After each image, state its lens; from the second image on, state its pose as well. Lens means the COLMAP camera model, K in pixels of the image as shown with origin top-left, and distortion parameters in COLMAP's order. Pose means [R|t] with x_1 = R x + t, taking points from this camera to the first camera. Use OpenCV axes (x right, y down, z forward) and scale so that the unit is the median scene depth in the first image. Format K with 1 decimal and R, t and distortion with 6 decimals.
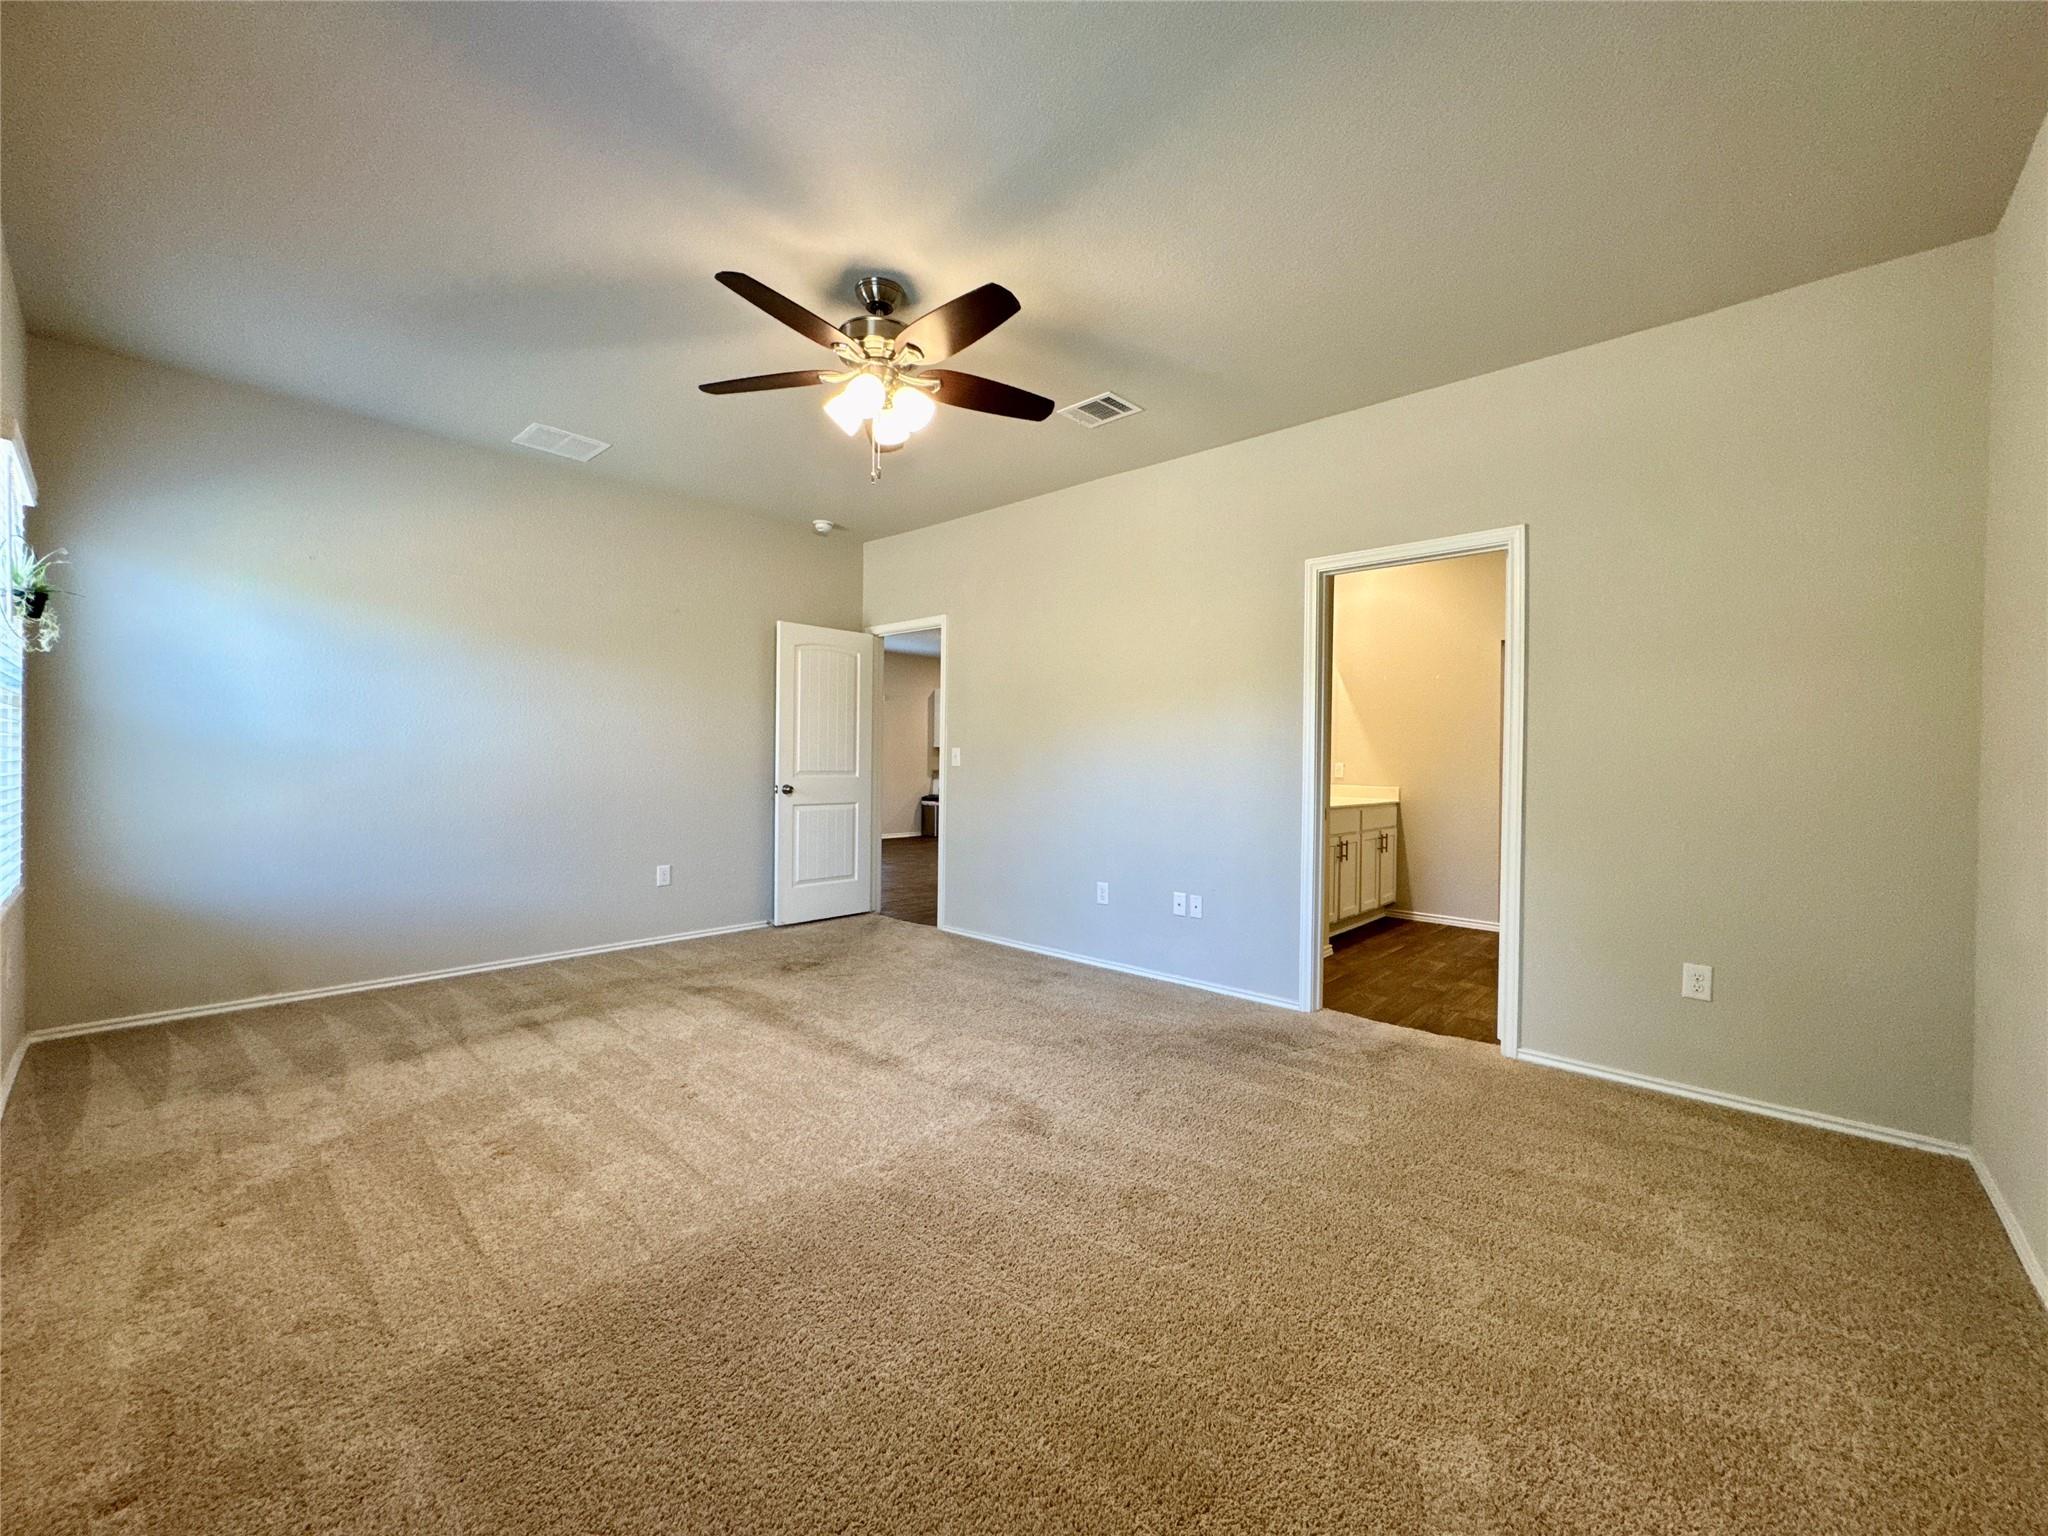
lens RADIAL K [[815.0, 0, 1026.0], [0, 815.0, 770.0], [0, 0, 1]] dist [-0.005133, 0.000669]
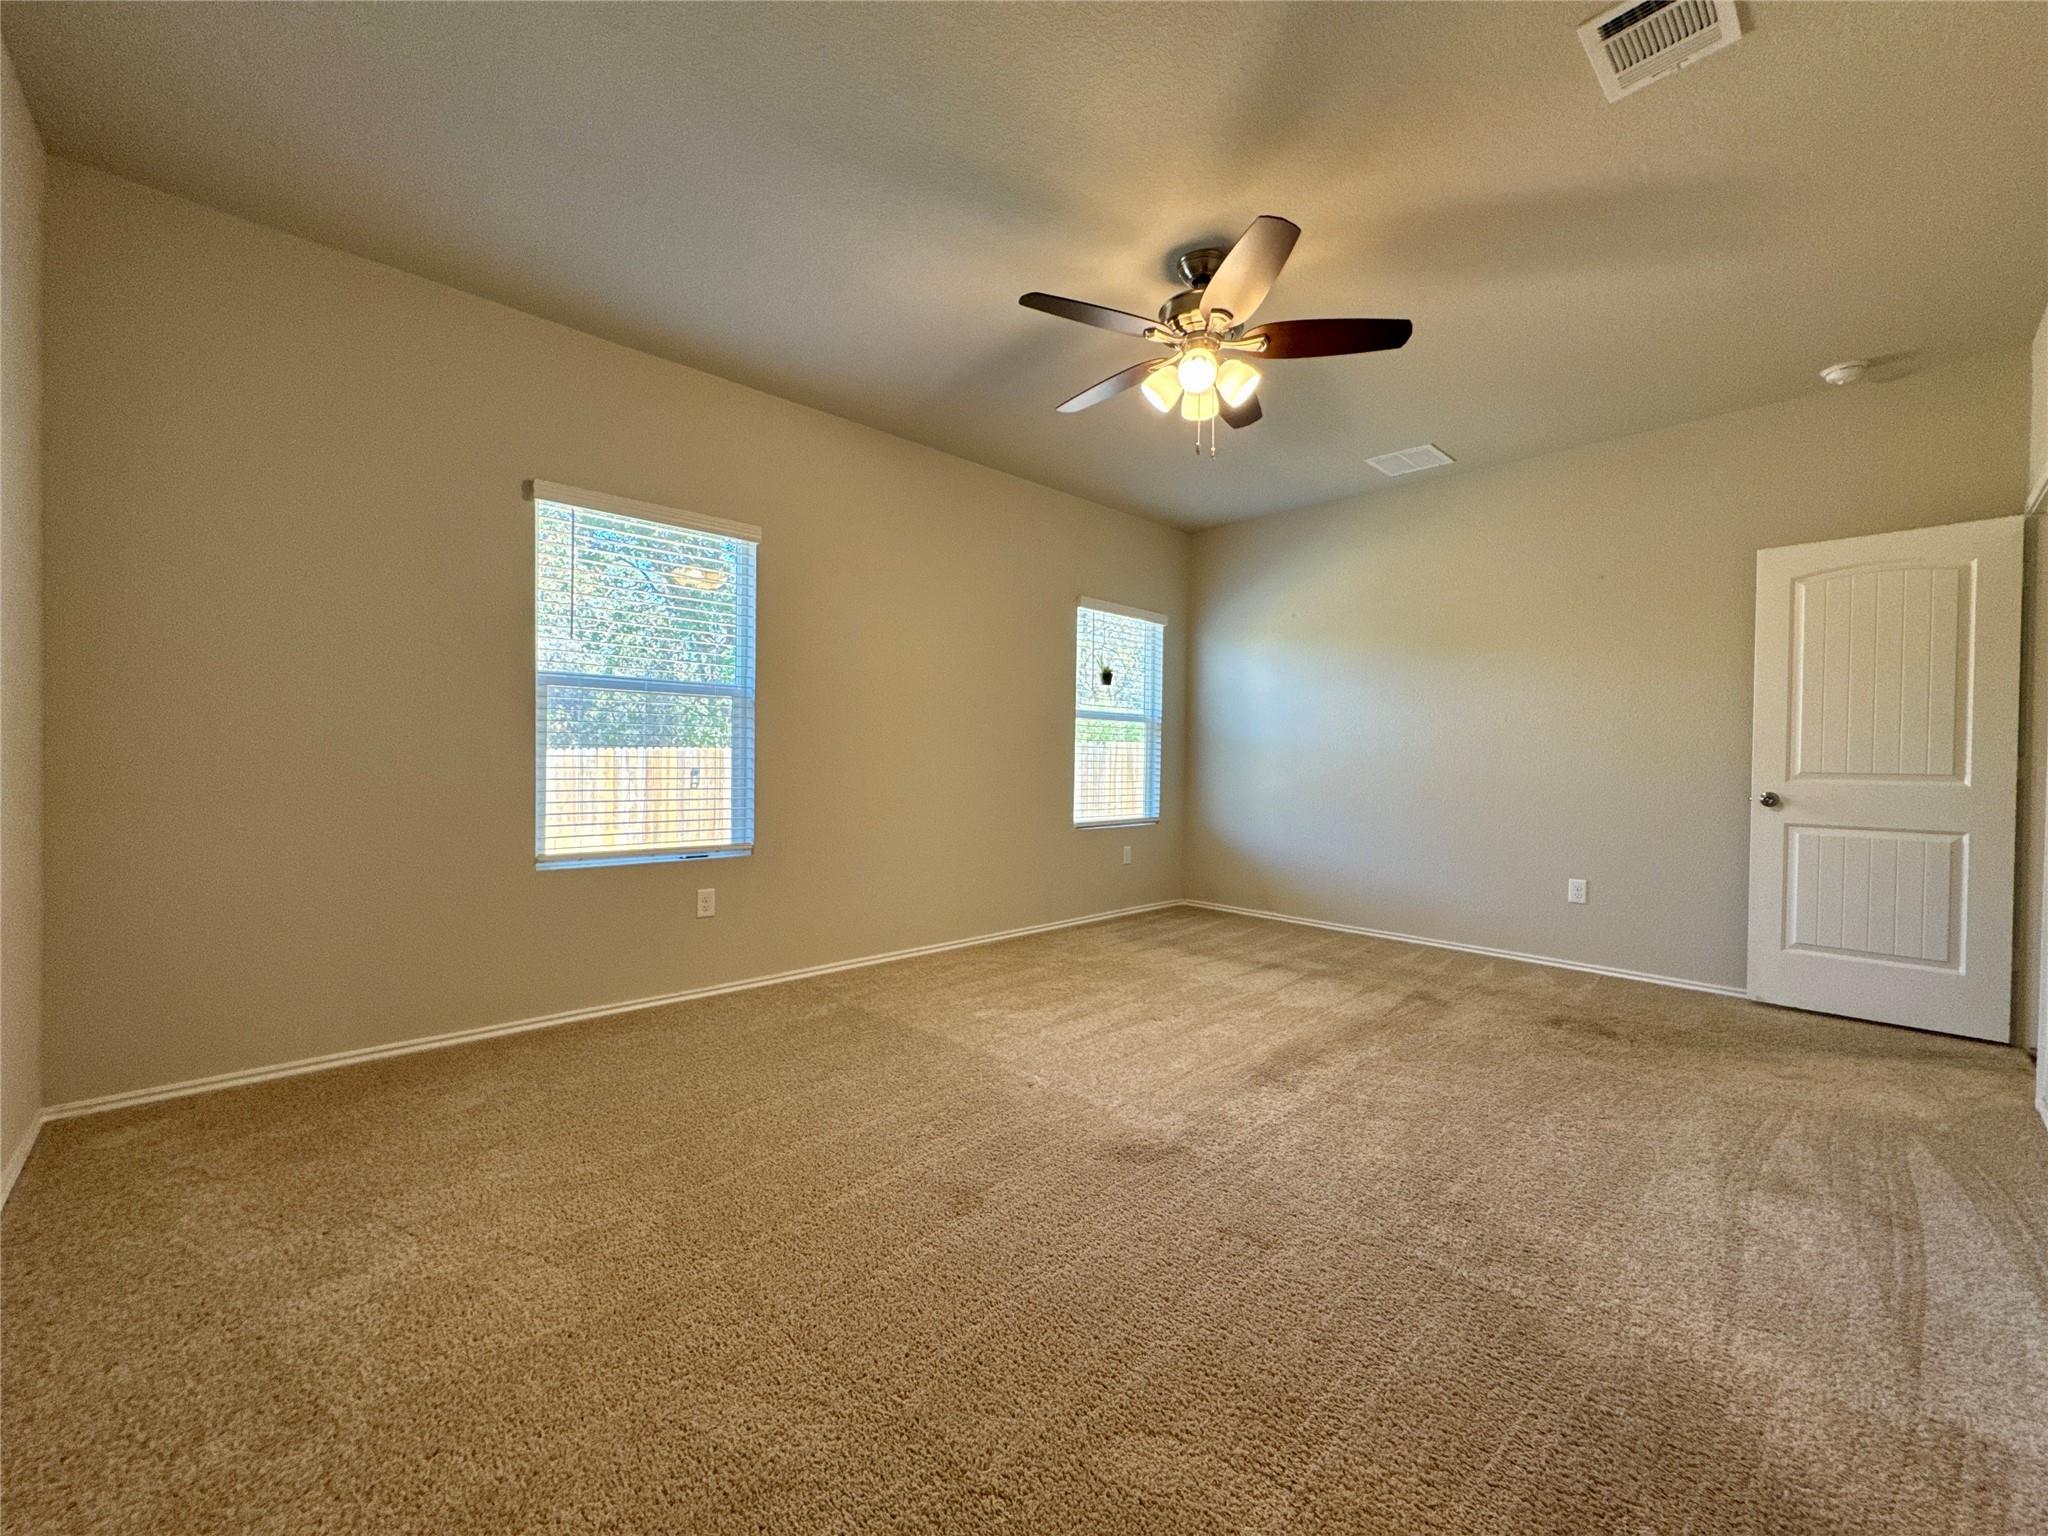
lens RADIAL K [[815.0, 0, 1026.0], [0, 815.0, 770.0], [0, 0, 1]] dist [-0.005133, 0.000669]
pose [[-0.068452, 0.000033, -0.997654, 0.502097], [-0.027276, 0.999626, 0.001904, 0.018717], [0.997281, 0.027343, -0.068425, 0.539501]]
